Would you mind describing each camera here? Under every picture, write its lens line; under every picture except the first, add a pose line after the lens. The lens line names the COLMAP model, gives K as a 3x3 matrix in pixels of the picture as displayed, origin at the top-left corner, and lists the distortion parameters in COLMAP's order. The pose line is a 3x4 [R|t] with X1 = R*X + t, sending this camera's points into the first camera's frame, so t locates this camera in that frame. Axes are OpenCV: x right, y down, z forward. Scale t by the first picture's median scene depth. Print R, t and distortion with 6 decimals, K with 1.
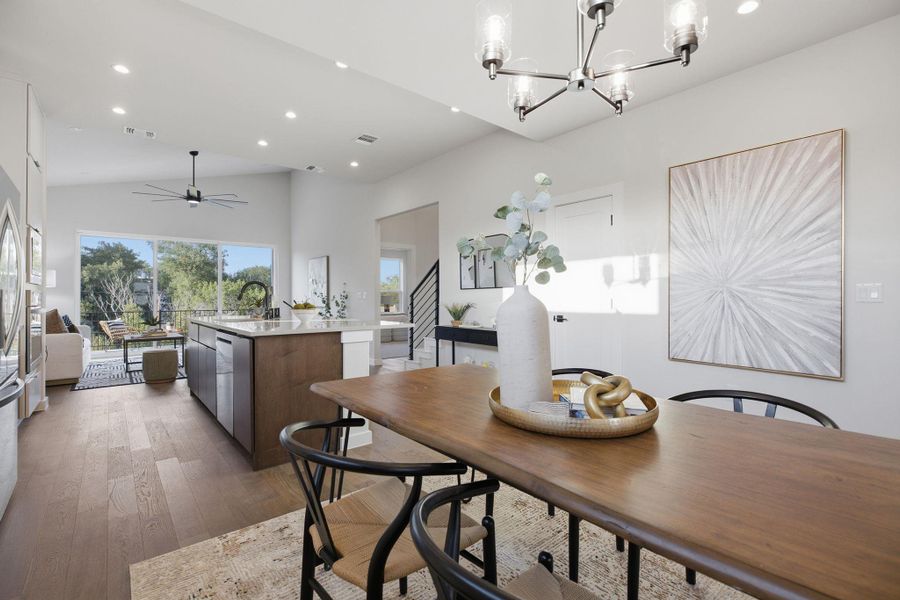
lens RADIAL K [[411.1, 0, 448.3], [0, 411.1, 293.5], [0, 0, 1]] dist [-0.001404, -0.000388]
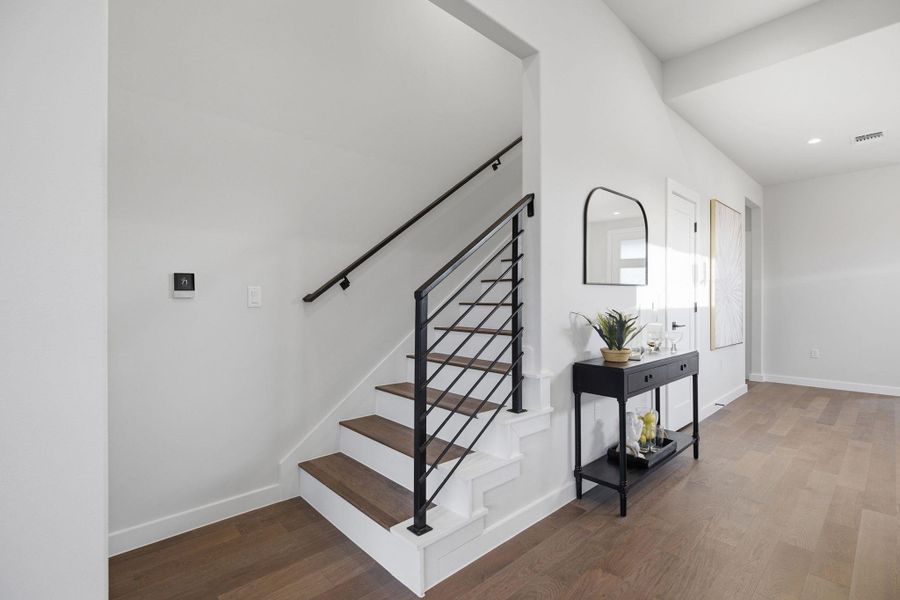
lens RADIAL K [[411.1, 0, 451.7], [0, 411.1, 300.2], [0, 0, 1]] dist [-0.001404, -0.000388]
pose [[-0.058895, 0.002980, 0.998260, -0.706718], [-0.008426, 0.999958, -0.003482, 0.018938], [-0.998229, -0.008616, -0.058868, 1.936379]]
